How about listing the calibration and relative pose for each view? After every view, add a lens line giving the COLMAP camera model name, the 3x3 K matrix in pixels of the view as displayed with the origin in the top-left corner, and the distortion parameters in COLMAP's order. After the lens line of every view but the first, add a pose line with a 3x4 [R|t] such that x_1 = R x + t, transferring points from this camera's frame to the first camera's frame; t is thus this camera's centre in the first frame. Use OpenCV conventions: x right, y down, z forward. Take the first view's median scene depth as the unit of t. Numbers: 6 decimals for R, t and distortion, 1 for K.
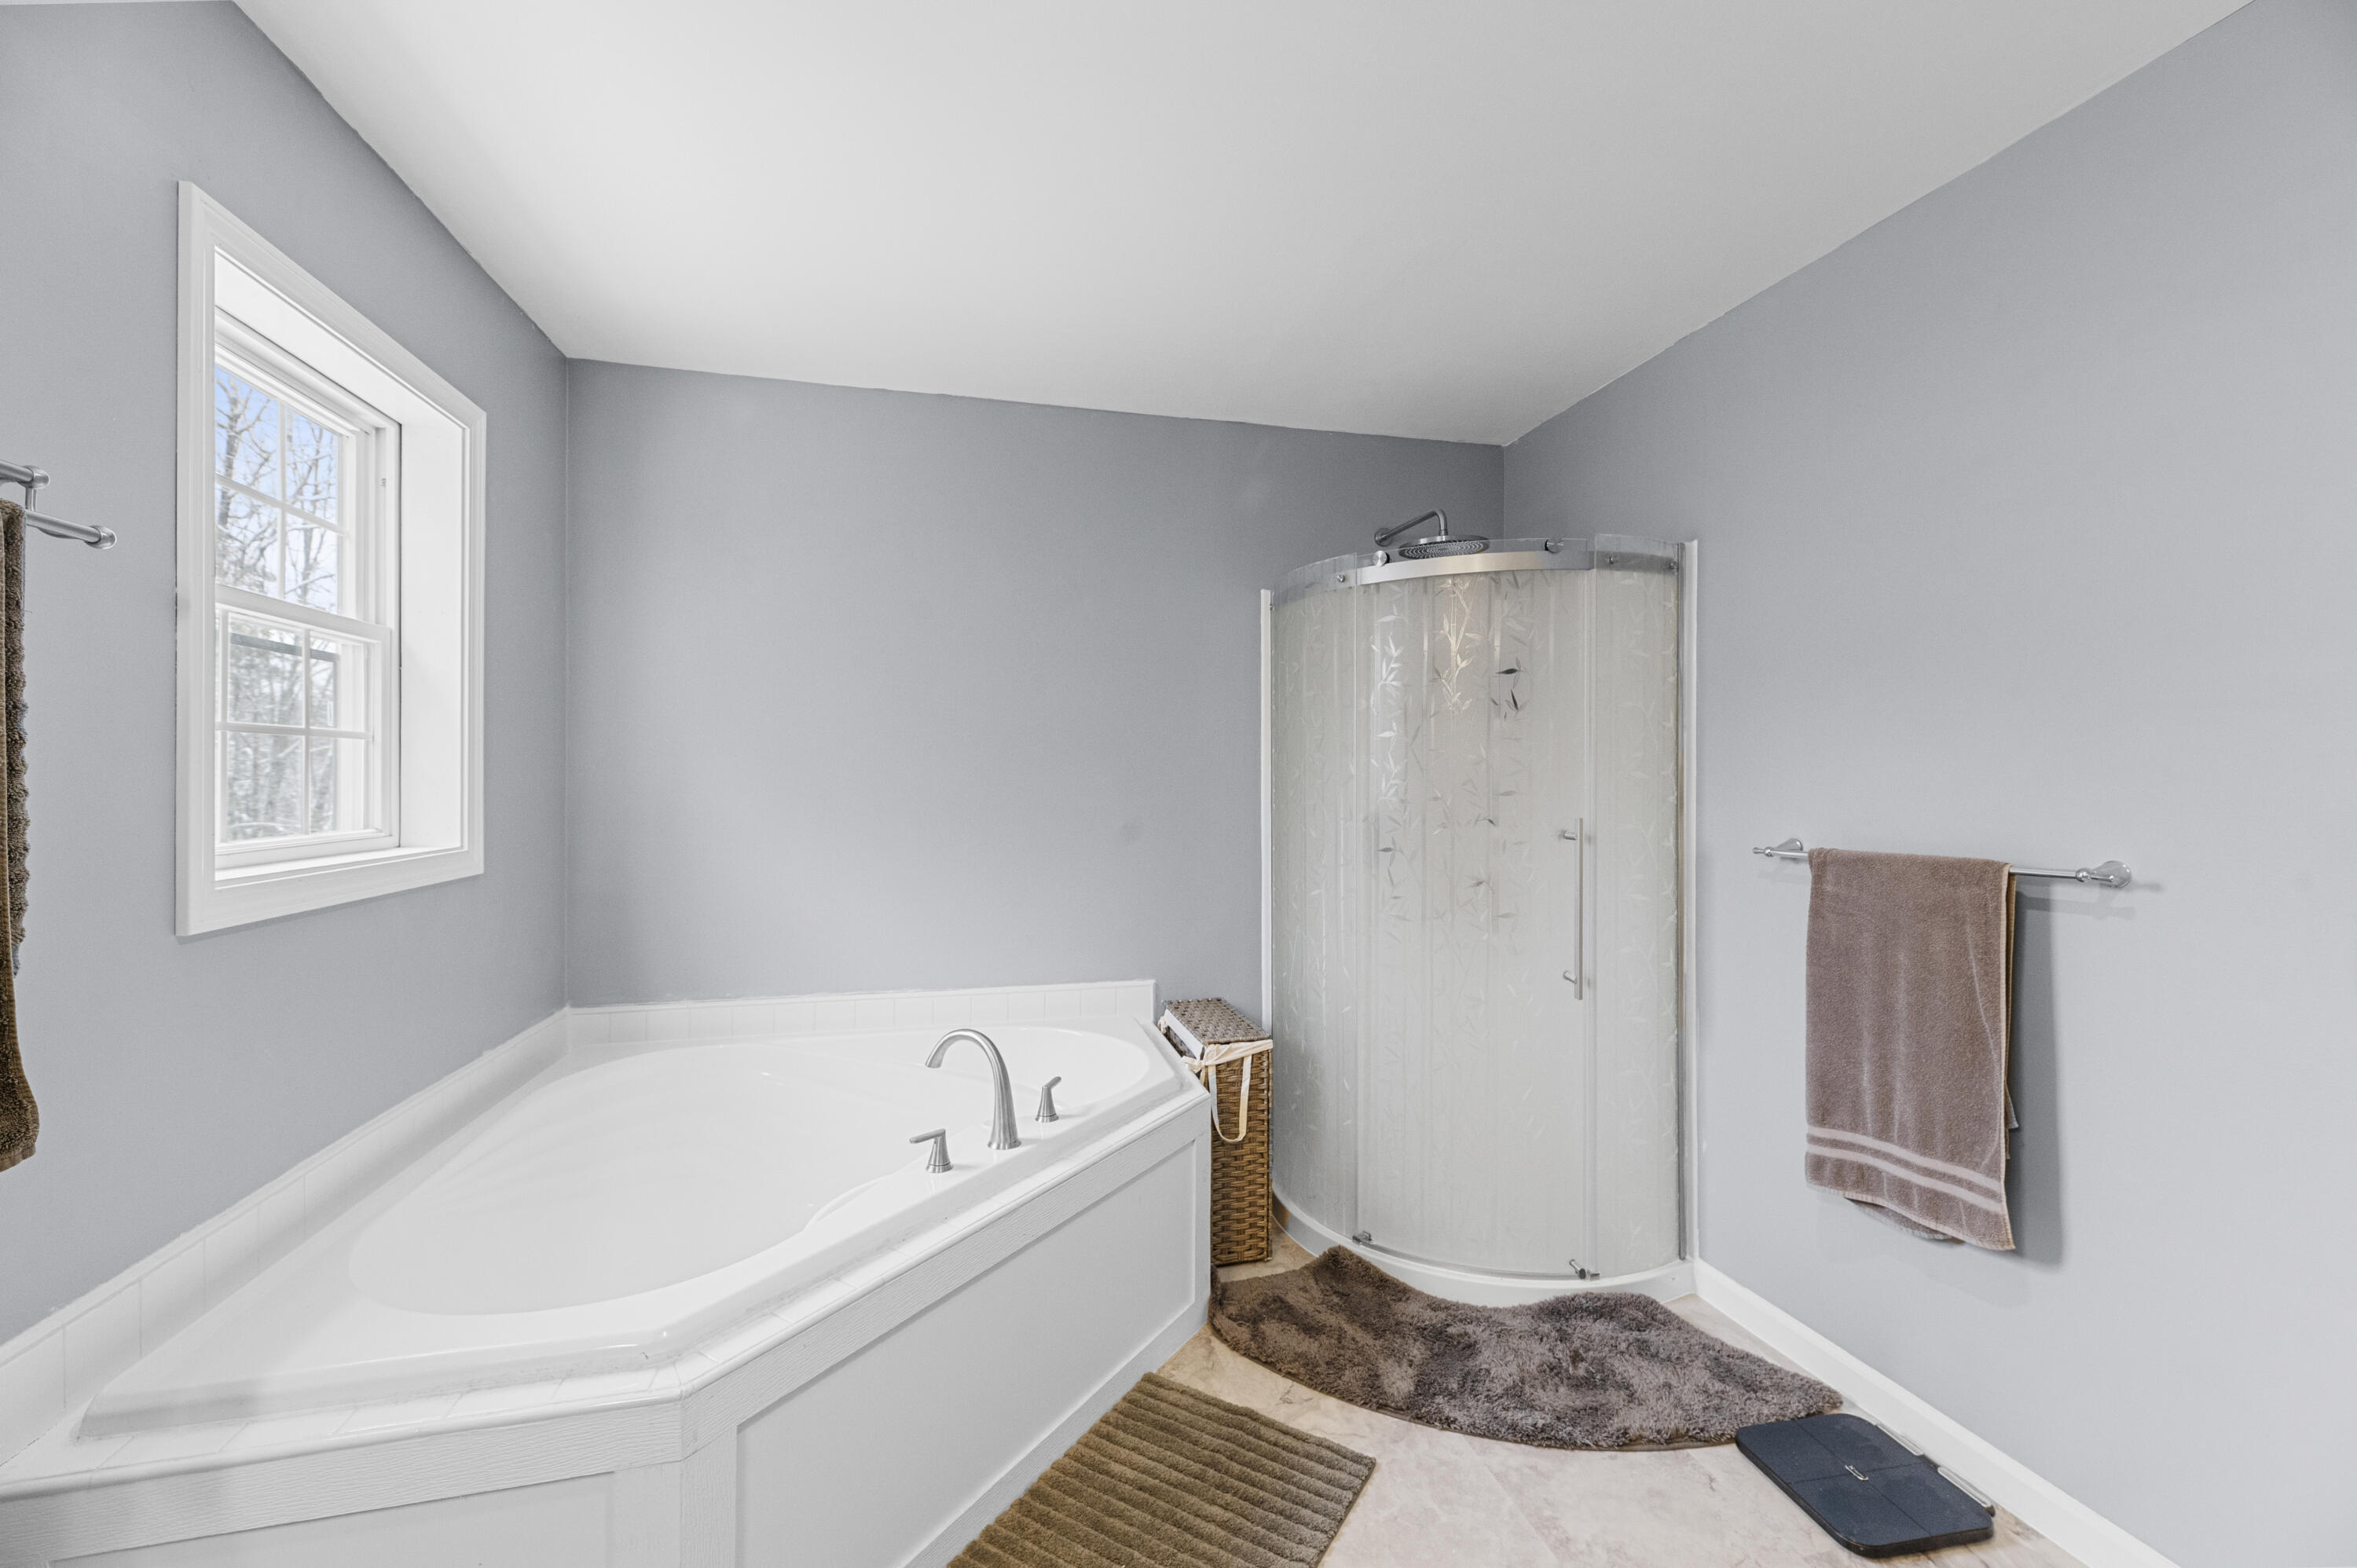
lens RADIAL K [[940.9, 0, 1179.0], [0, 940.9, 780.1], [0, 0, 1]] dist [0.001061, 0.000079]
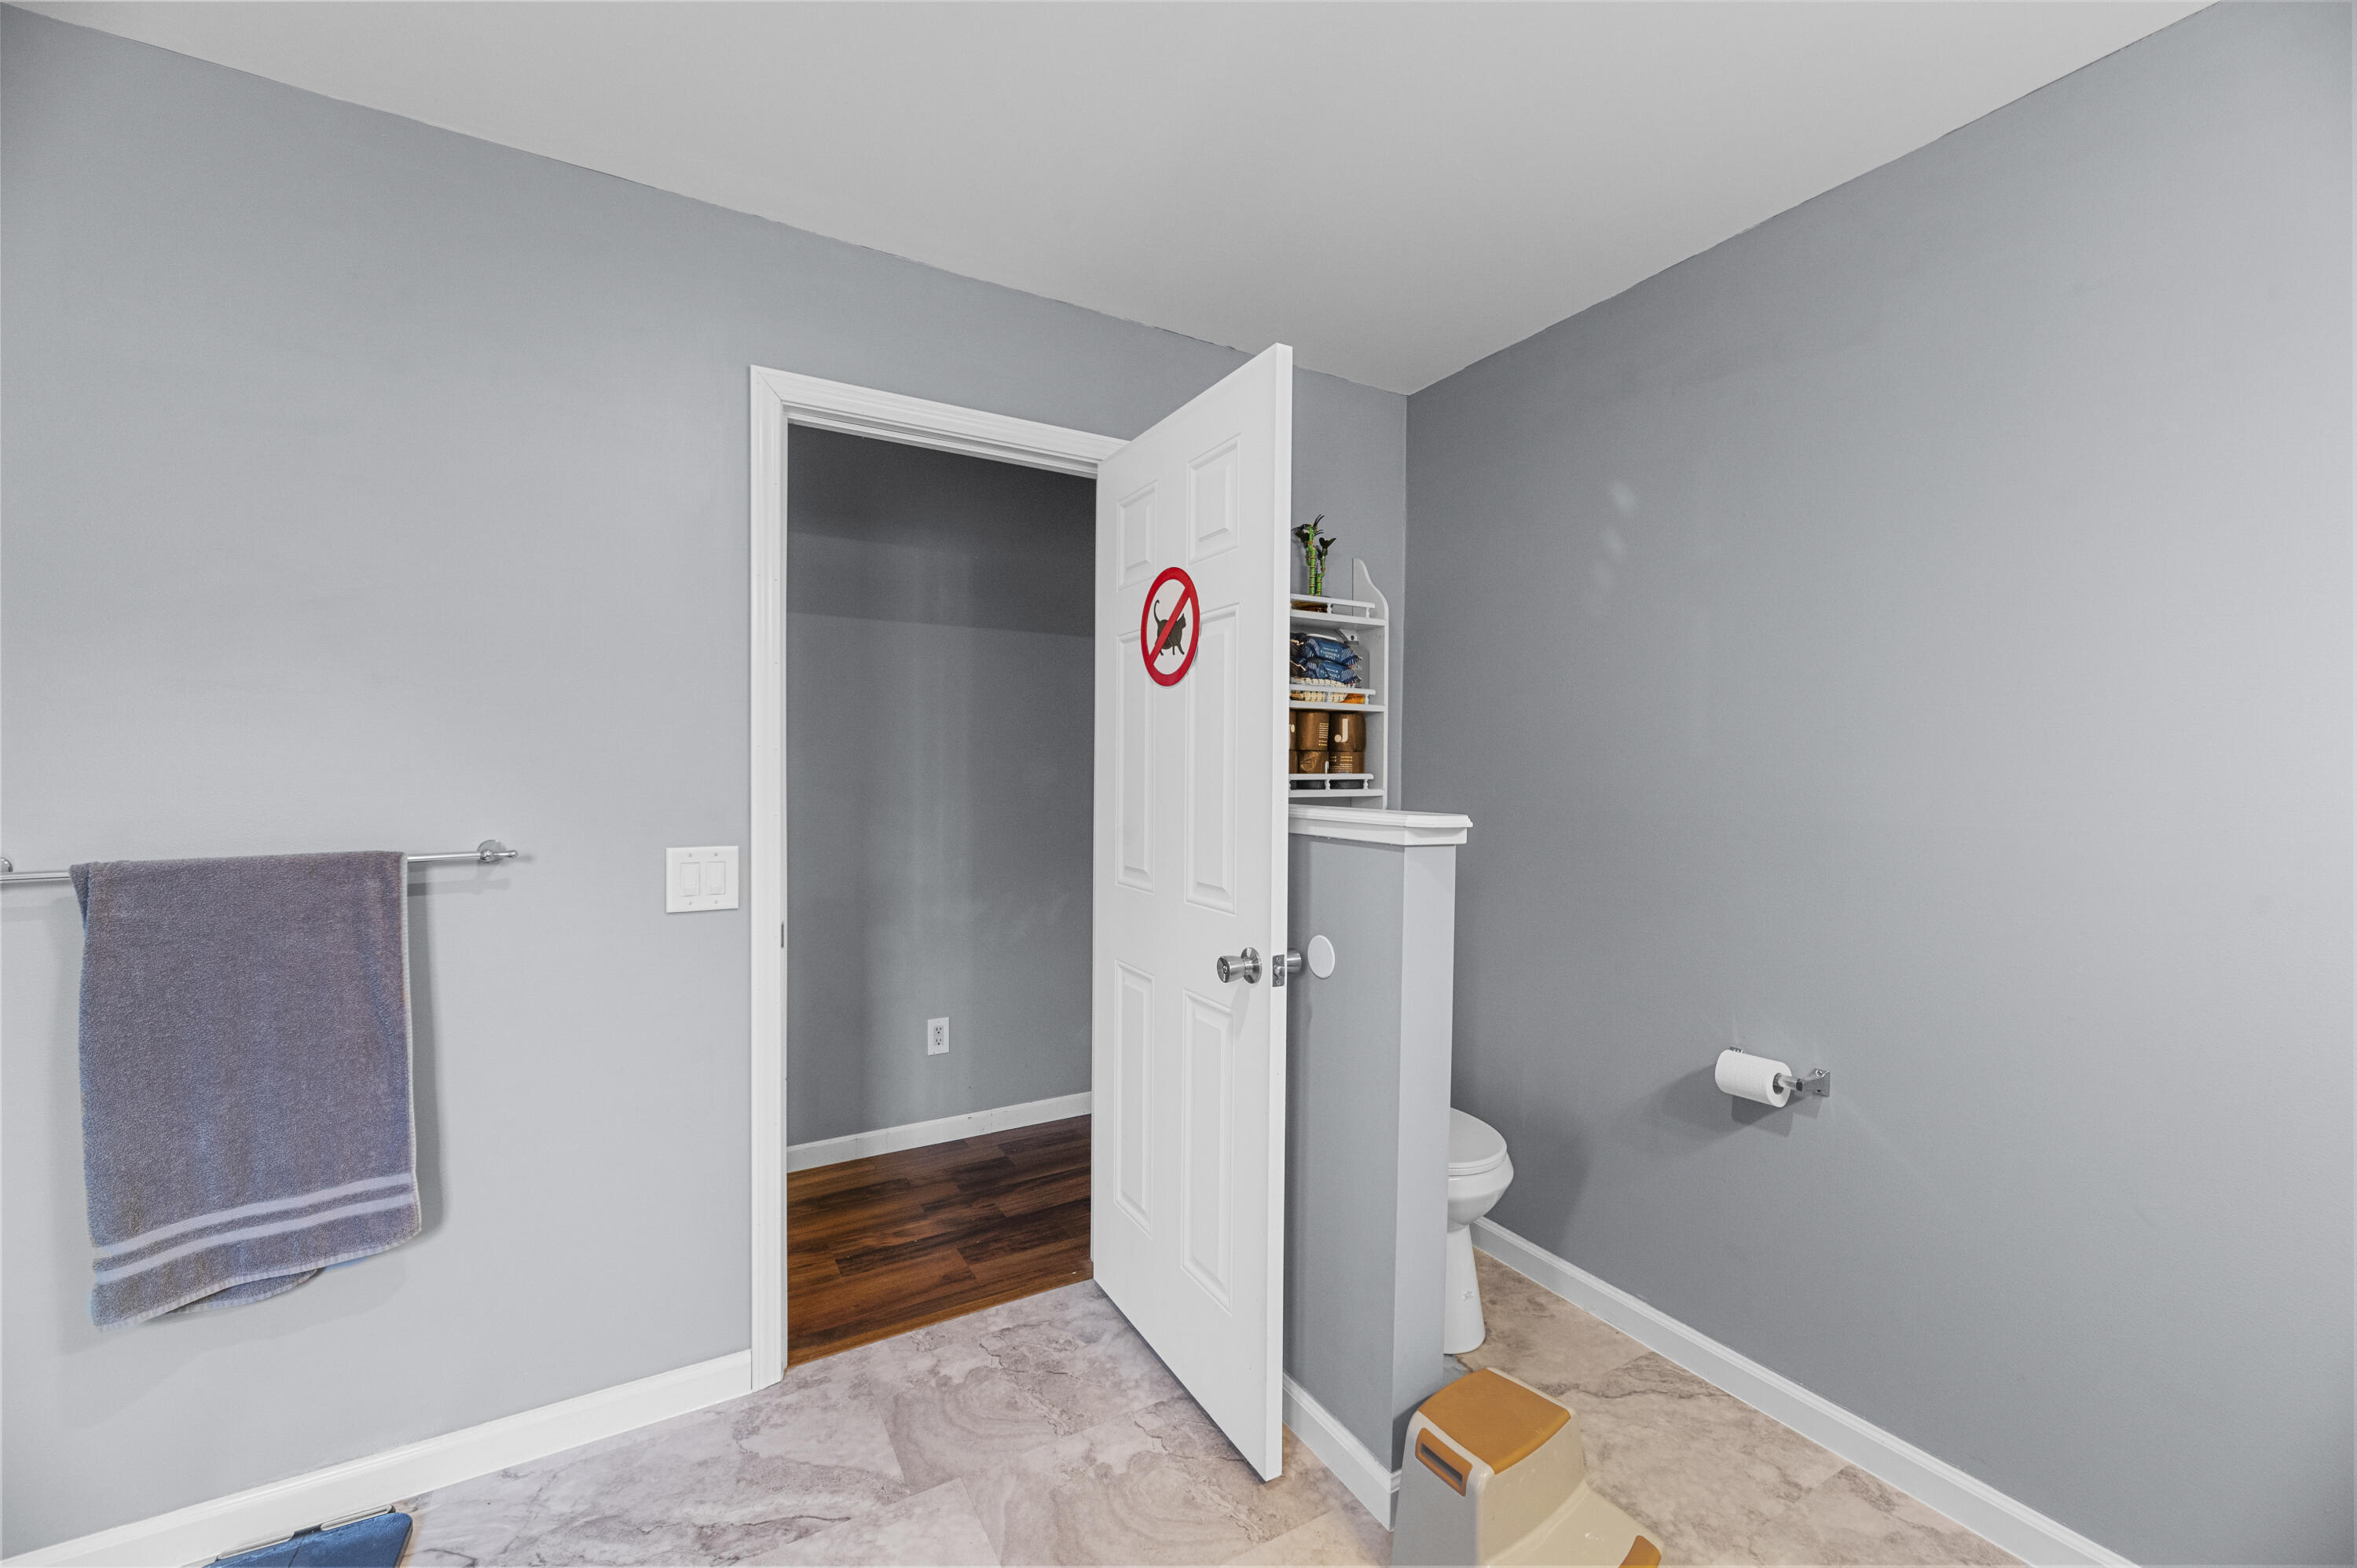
lens RADIAL K [[940.9, 0, 1178.1], [0, 940.9, 781.5], [0, 0, 1]] dist [0.001061, 0.000079]
pose [[-0.281940, -0.020141, 0.959221, -0.280668], [0.000393, 0.999777, 0.021108, -0.007159], [-0.959432, 0.006328, -0.281869, 0.453076]]
